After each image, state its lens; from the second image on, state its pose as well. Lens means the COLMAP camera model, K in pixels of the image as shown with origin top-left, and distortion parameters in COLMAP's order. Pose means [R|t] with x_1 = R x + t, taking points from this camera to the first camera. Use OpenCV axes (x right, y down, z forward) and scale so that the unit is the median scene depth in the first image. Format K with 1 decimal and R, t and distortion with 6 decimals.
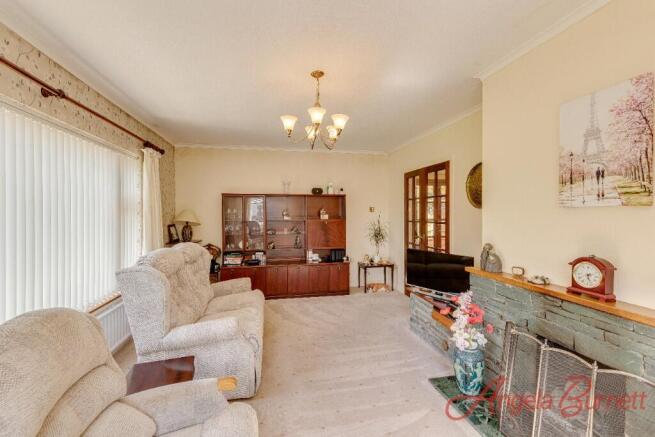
lens RADIAL K [[282.4, 0, 327.0], [0, 282.4, 214.3], [0, 0, 1]] dist [0.008199, -0.004503]
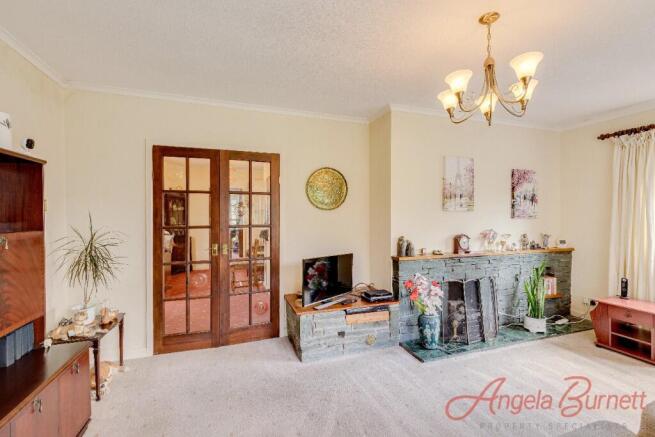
lens RADIAL K [[282.4, 0, 327.3], [0, 282.4, 219.9], [0, 0, 1]] dist [0.008199, -0.004503]
pose [[-0.126747, -0.004791, 0.991924, -0.991682], [0.012279, 0.999904, 0.006399, 0.015651], [-0.991859, 0.012990, -0.126676, 2.105829]]
